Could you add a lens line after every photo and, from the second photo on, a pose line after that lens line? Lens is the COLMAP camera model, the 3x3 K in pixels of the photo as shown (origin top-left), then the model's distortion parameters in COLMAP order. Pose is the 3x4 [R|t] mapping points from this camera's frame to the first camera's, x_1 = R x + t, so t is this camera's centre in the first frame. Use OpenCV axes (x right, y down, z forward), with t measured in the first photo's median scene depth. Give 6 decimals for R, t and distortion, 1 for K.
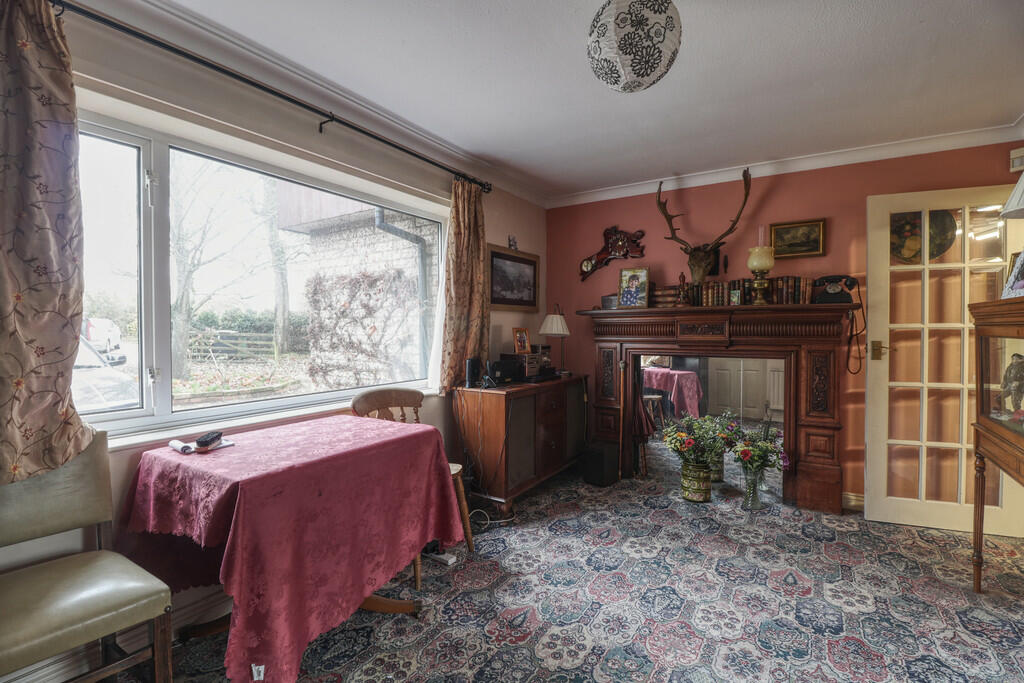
lens RADIAL K [[476.6, 0, 509.9], [0, 476.6, 333.5], [0, 0, 1]] dist [-0.000853, -0.000058]
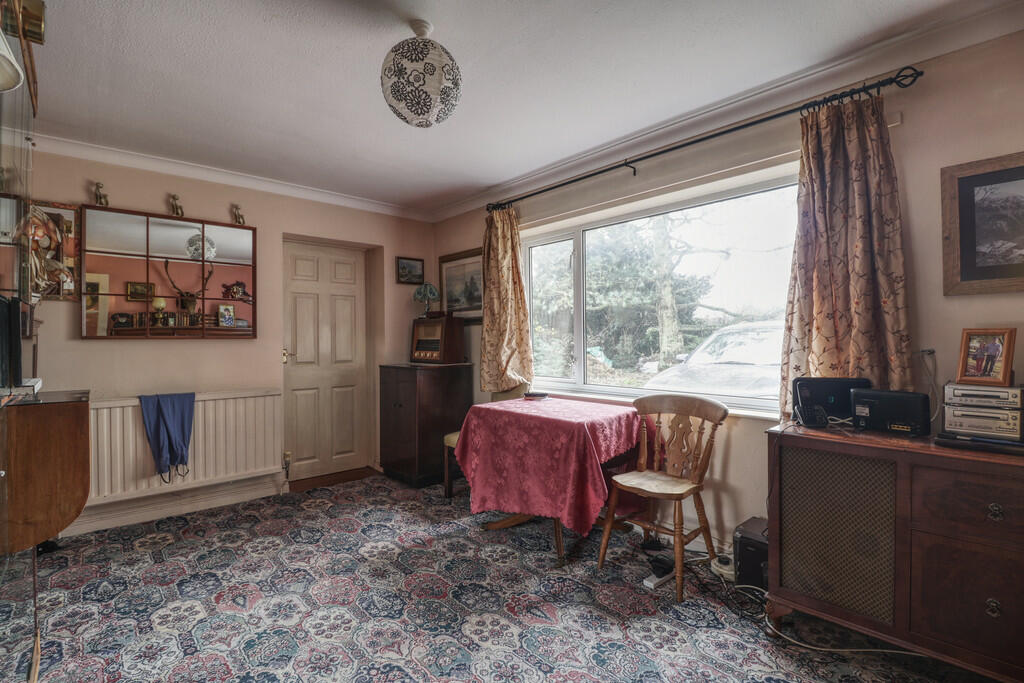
lens RADIAL K [[476.6, 0, 510.0], [0, 476.6, 342.6], [0, 0, 1]] dist [-0.000853, -0.000058]
pose [[-0.262973, 0.002727, -0.964799, 0.926822], [-0.009252, 0.999943, 0.005348, 0.005411], [0.964759, 0.010333, -0.262933, 1.079506]]
